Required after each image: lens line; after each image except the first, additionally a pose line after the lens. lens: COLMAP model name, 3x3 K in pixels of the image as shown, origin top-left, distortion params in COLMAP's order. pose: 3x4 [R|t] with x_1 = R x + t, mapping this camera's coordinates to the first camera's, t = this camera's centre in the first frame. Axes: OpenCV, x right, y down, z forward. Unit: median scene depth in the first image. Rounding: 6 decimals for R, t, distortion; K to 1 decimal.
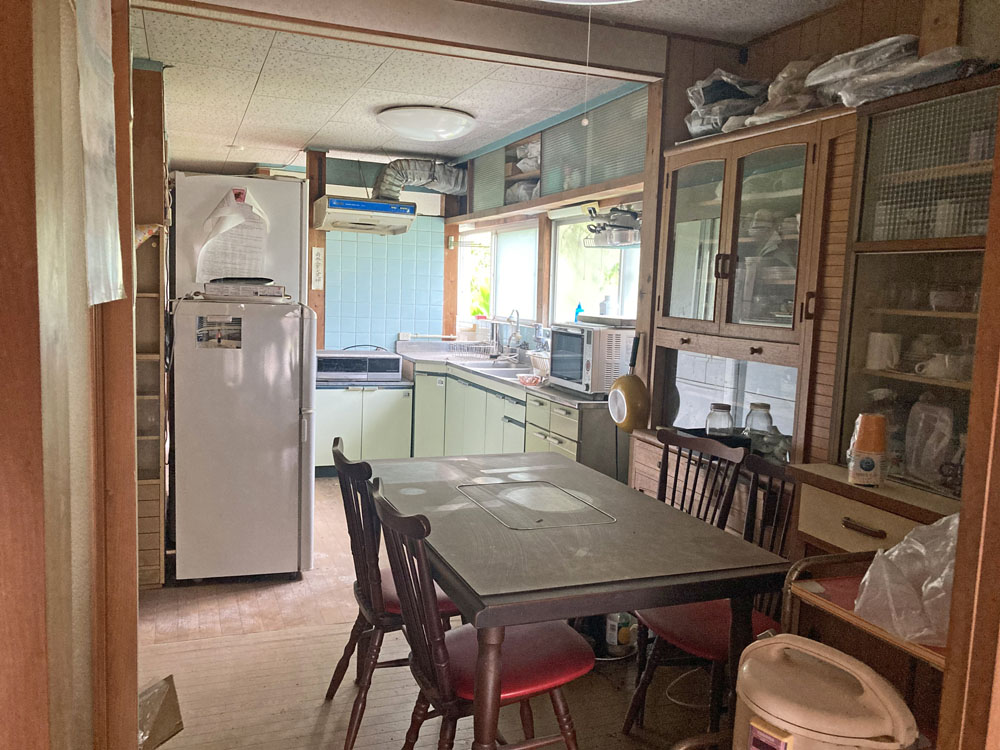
lens RADIAL K [[823.6, 0, 501.1], [0, 823.6, 374.0], [0, 0, 1]] dist [0.012657, 0.001005]
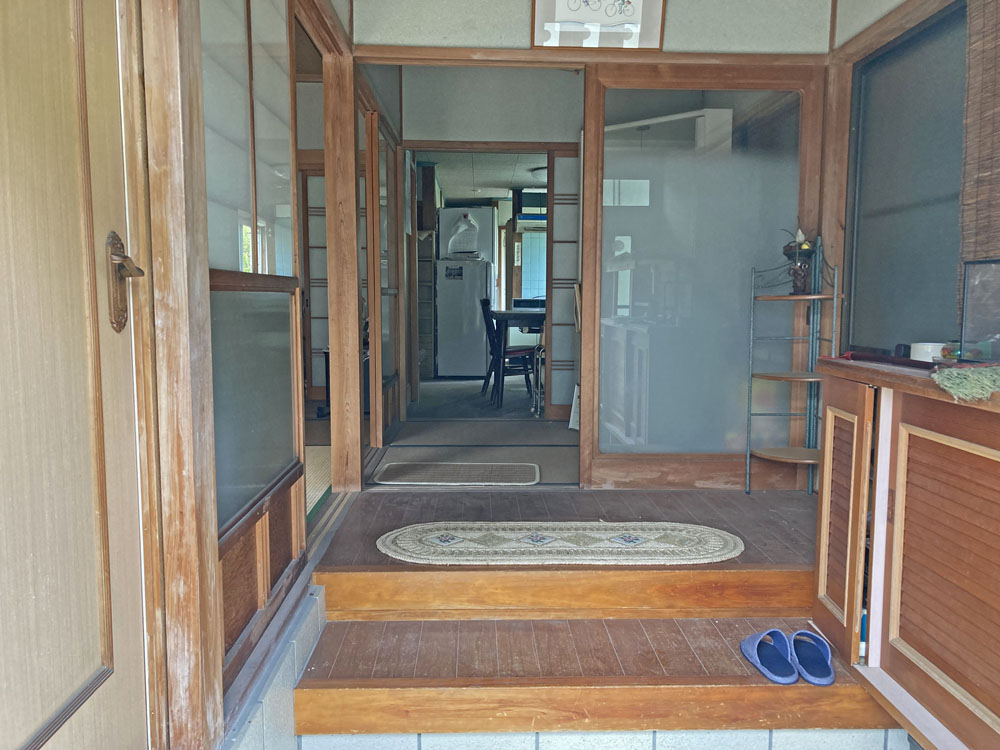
lens RADIAL K [[823.6, 0, 501.1], [0, 823.6, 374.0], [0, 0, 1]] dist [0.012657, 0.001005]
pose [[0.944557, -0.002305, -0.328338, 0.505198], [-0.003219, 0.999862, -0.016277, 0.247166], [0.328331, 0.016432, 0.944420, -1.071389]]
